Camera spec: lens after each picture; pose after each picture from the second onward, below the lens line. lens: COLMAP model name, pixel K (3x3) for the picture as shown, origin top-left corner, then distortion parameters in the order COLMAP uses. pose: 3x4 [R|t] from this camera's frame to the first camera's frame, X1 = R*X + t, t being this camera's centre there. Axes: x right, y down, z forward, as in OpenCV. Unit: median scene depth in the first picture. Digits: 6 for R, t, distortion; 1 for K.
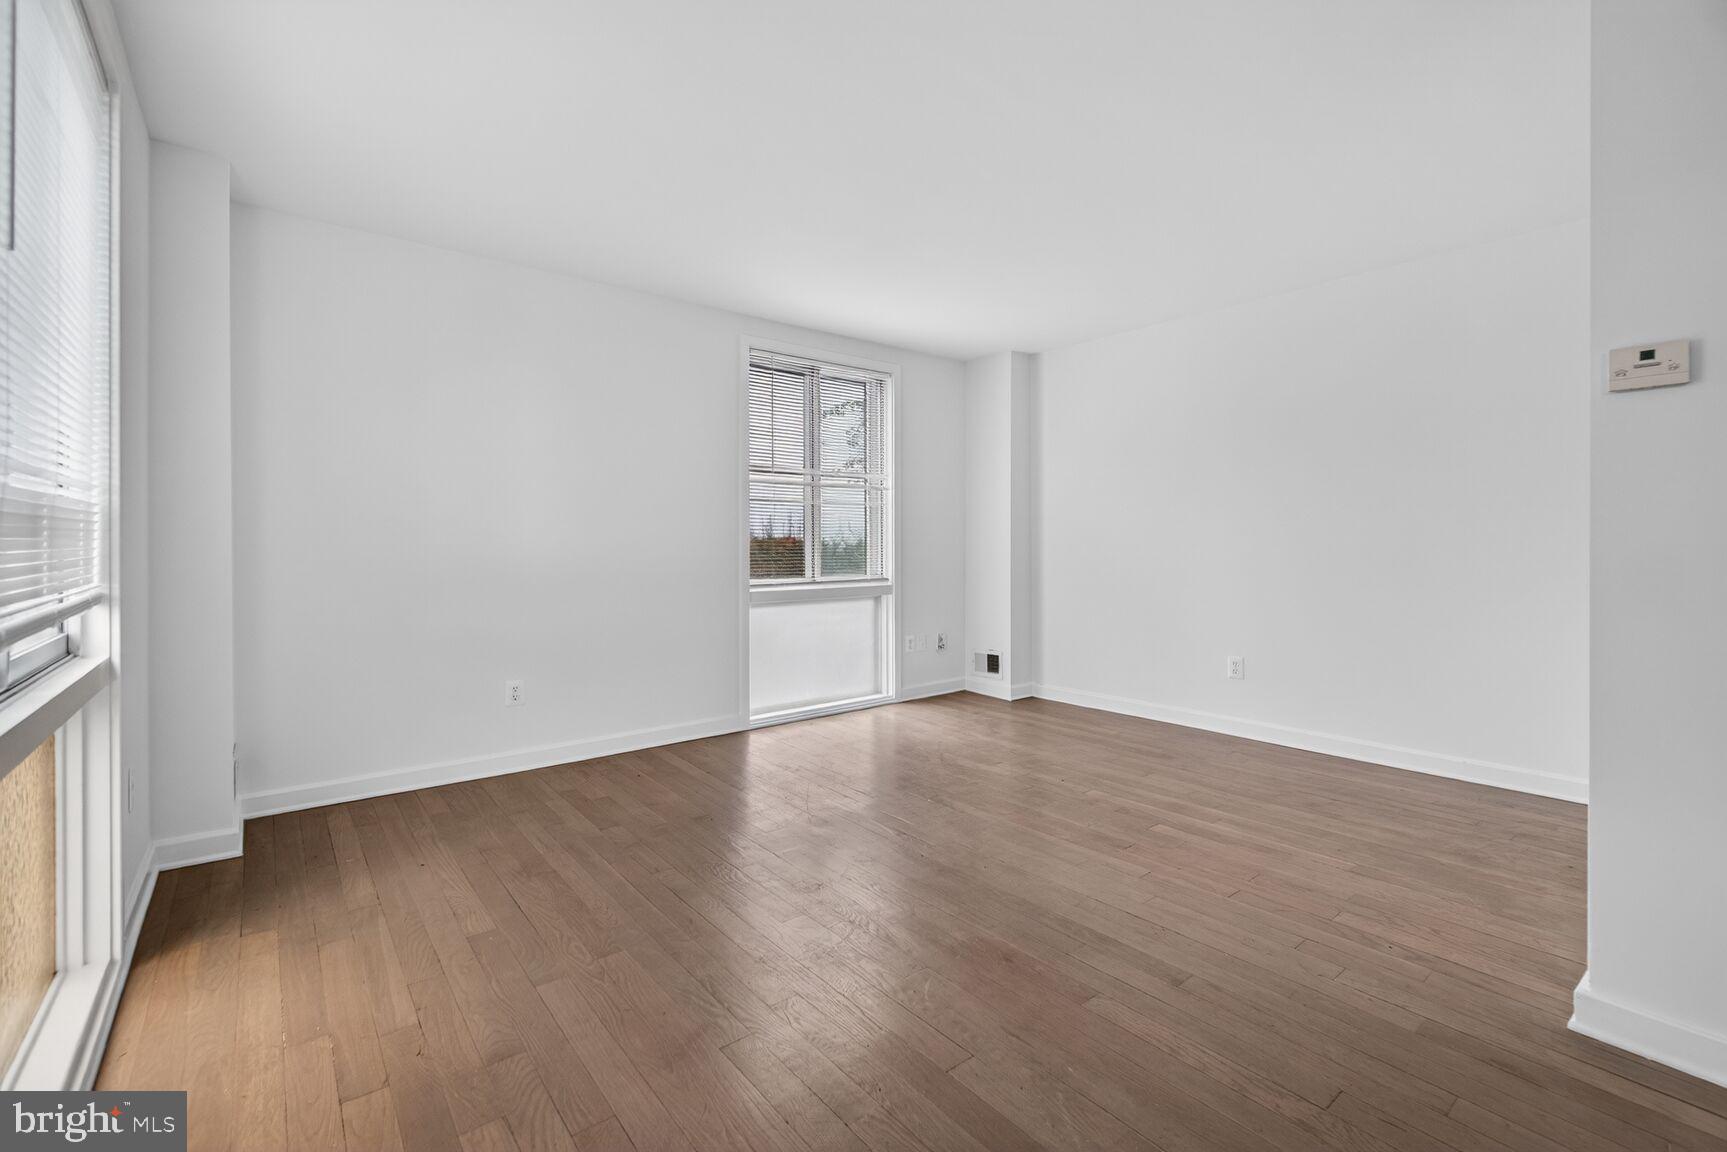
lens RADIAL K [[820.1, 0, 863.5], [0, 820.1, 576.0], [0, 0, 1]] dist [-0.085740, 0.040489]
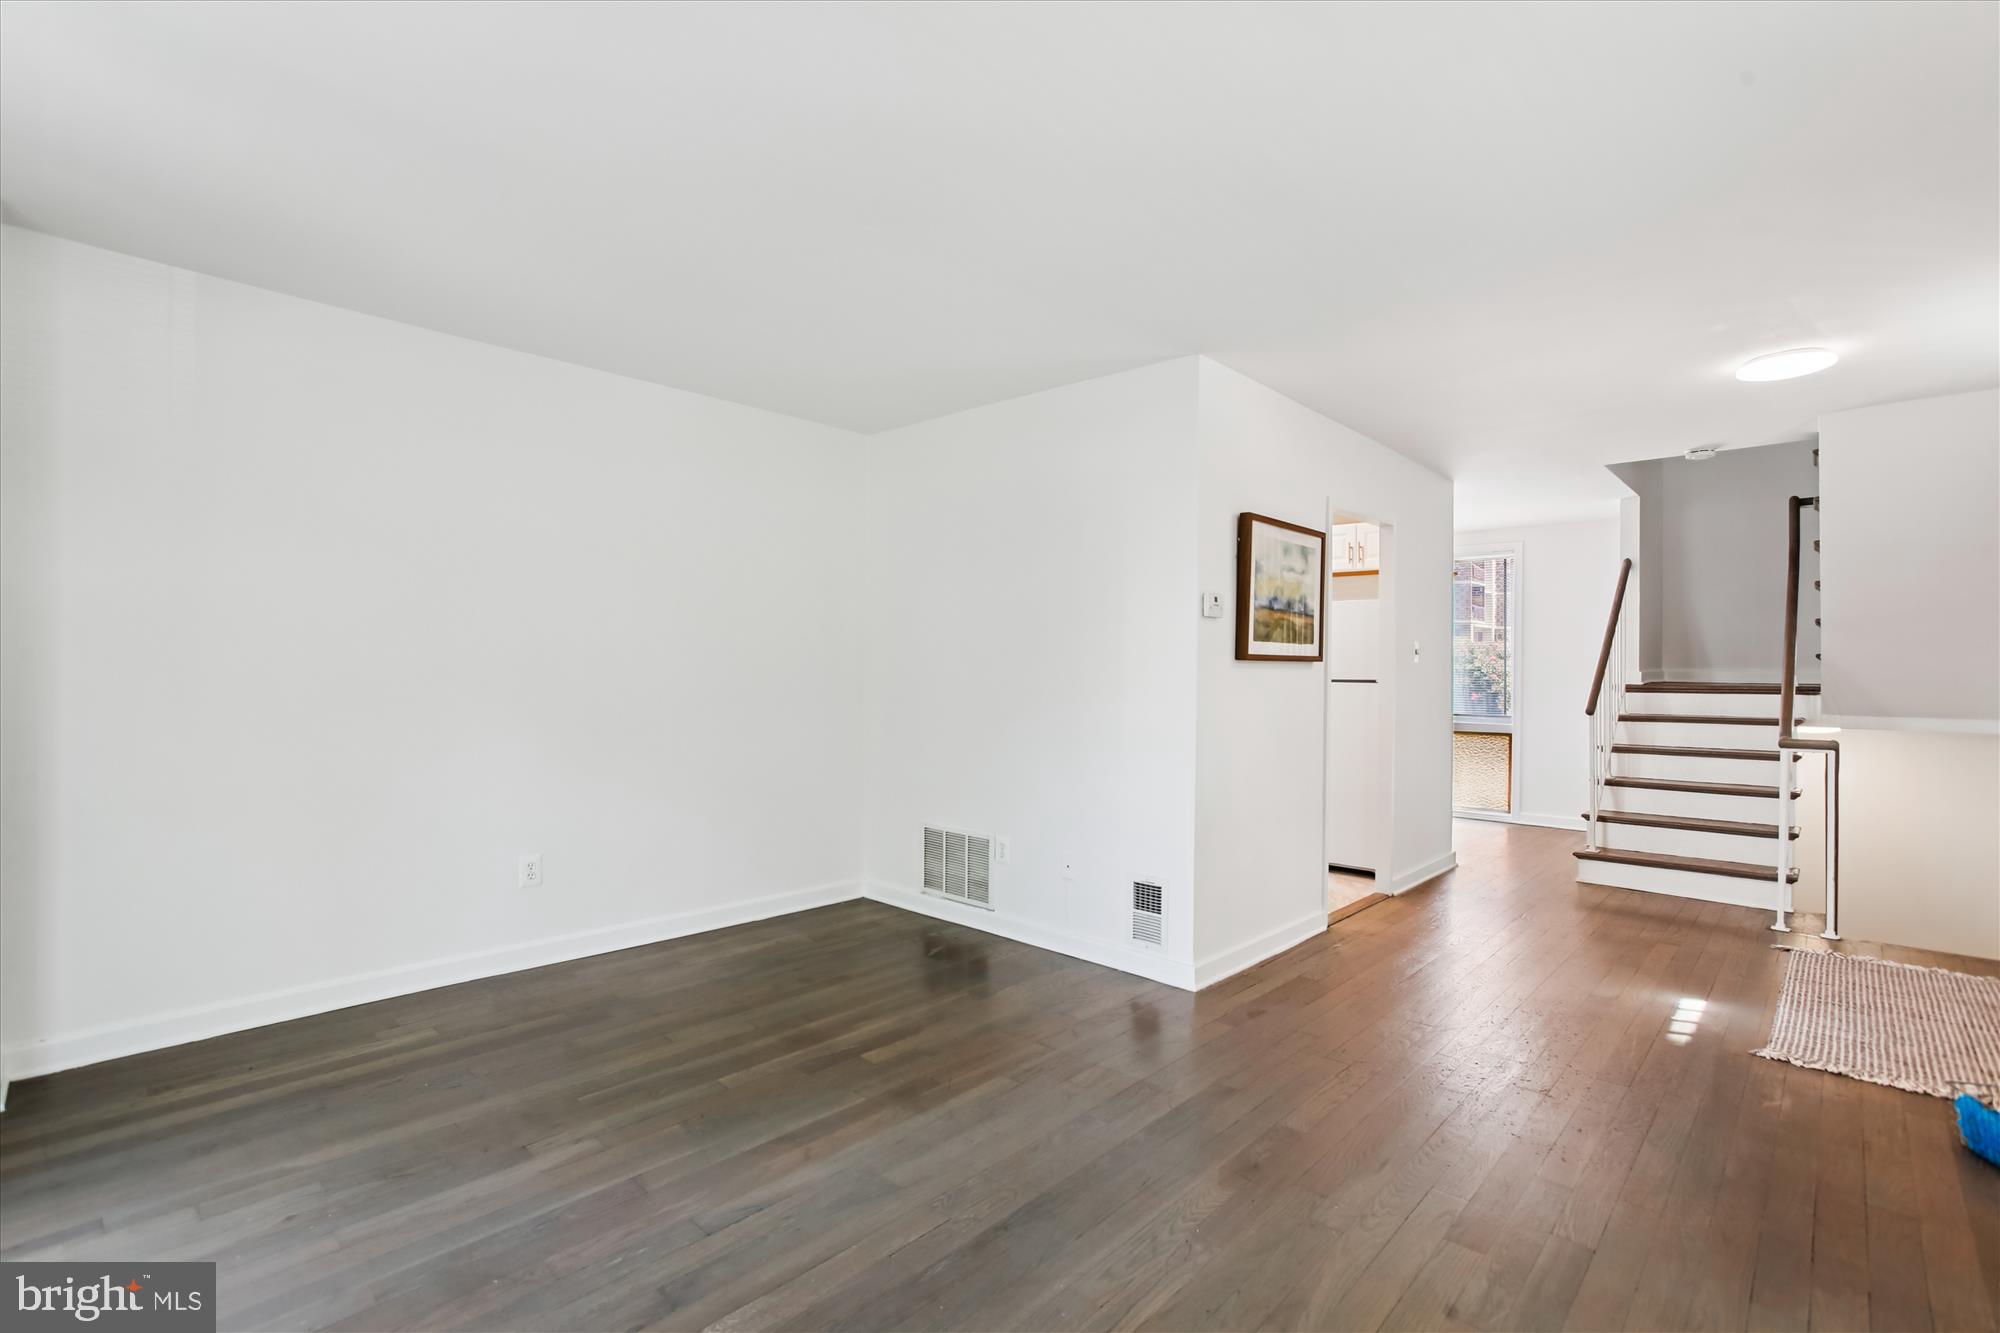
lens RADIAL K [[920.4, 0, 1007.0], [0, 920.4, 651.6], [0, 0, 1]] dist [-0.051172, 0.031810]
pose [[-0.187546, 0.017649, 0.982097, -0.546231], [0.030663, 0.999456, -0.012105, -0.076711], [-0.981777, 0.027844, -0.187985, 0.992793]]
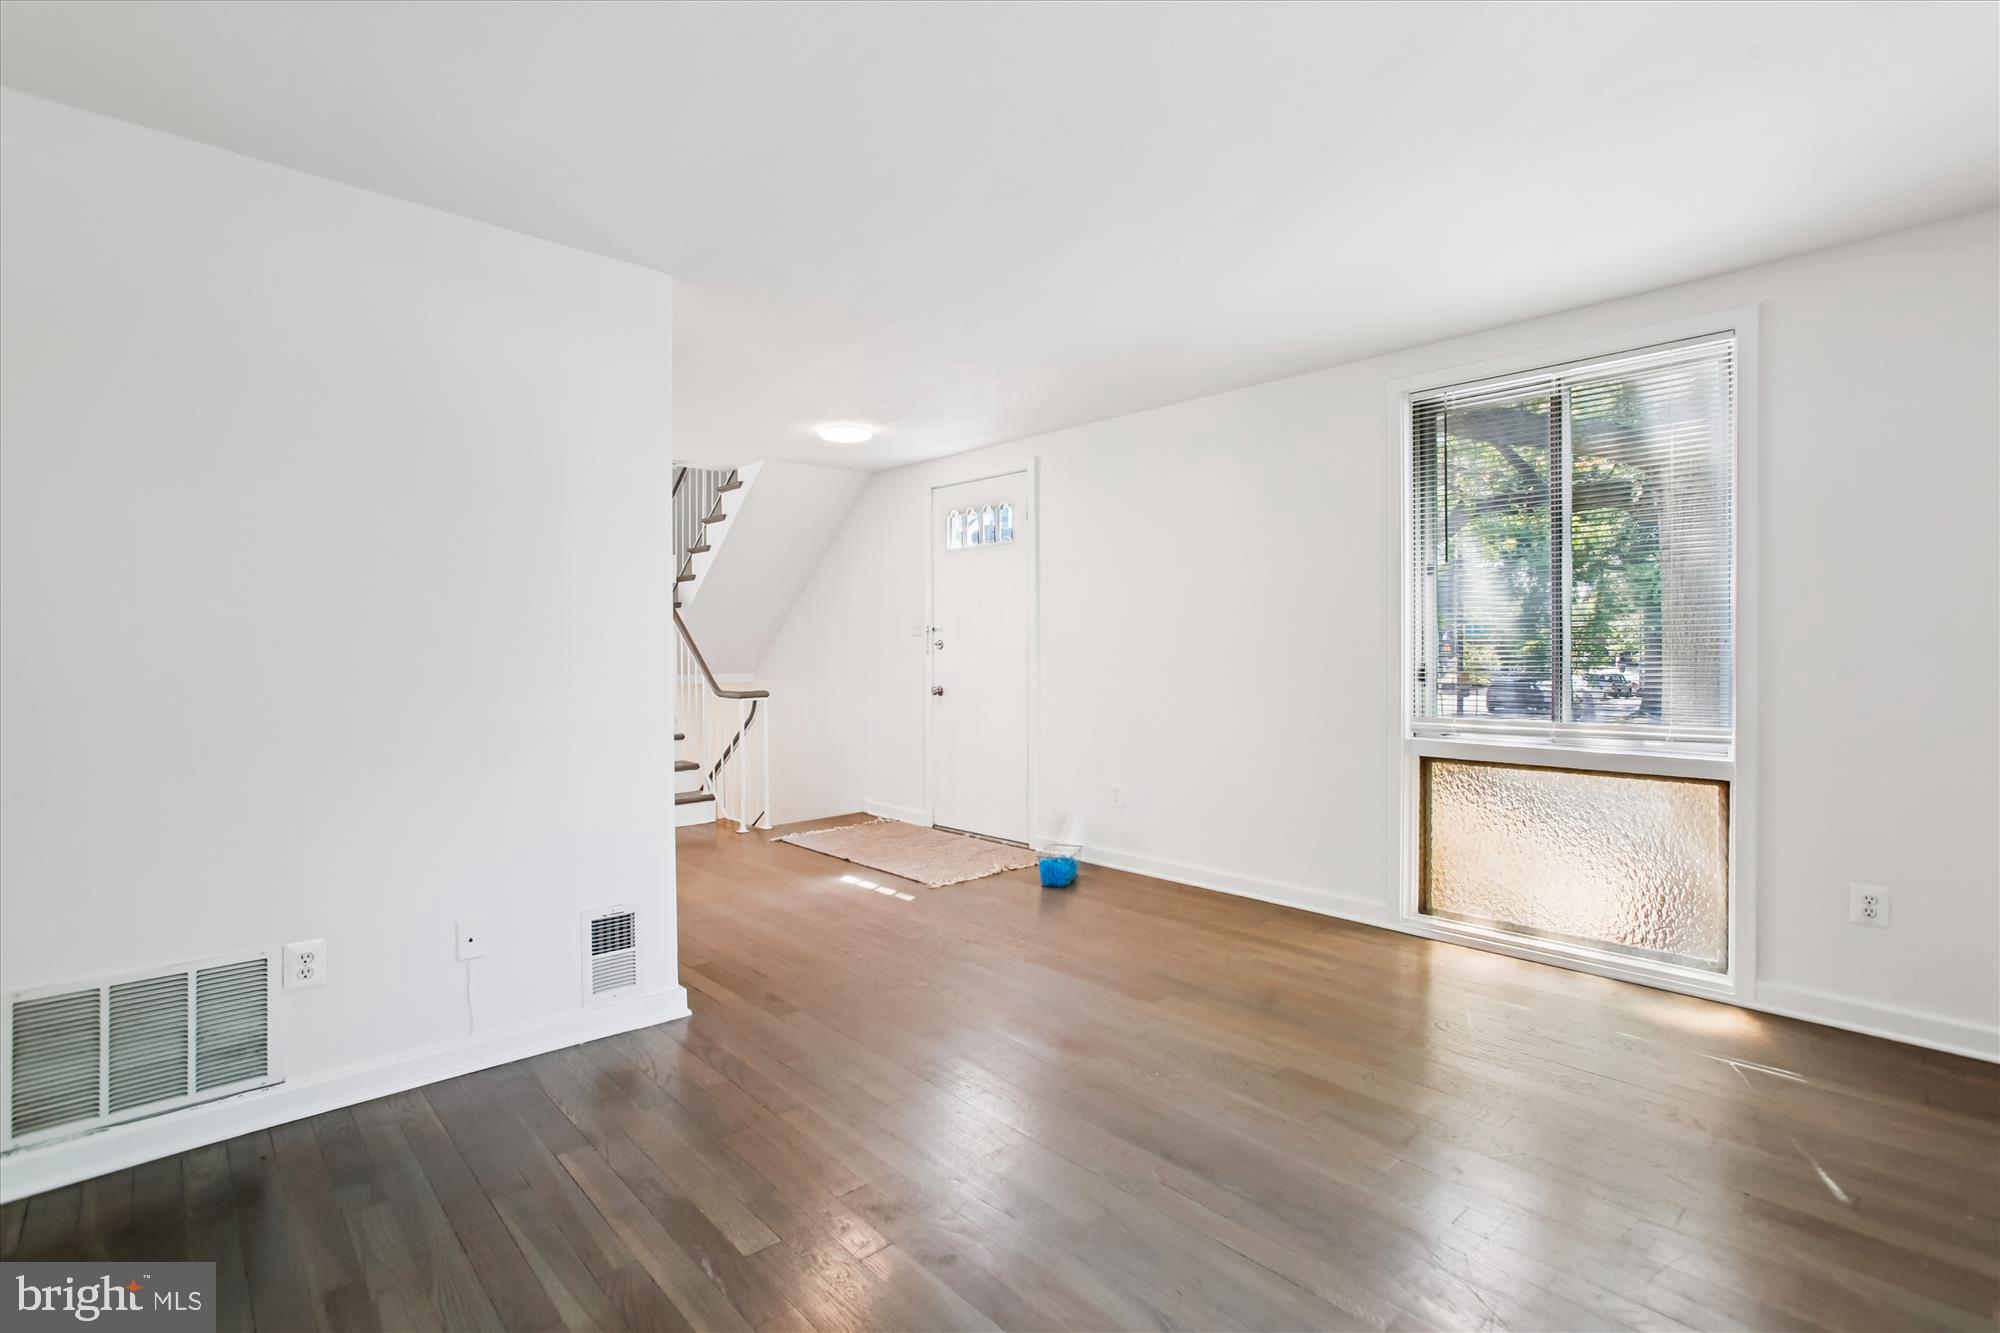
lens RADIAL K [[920.4, 0, 1007.0], [0, 920.4, 651.6], [0, 0, 1]] dist [-0.051172, 0.031810]
pose [[-0.994920, 0.004370, -0.100572, 0.254608], [-0.000016, 0.999050, 0.043572, -0.094943], [0.100667, 0.043352, -0.993975, 1.533224]]
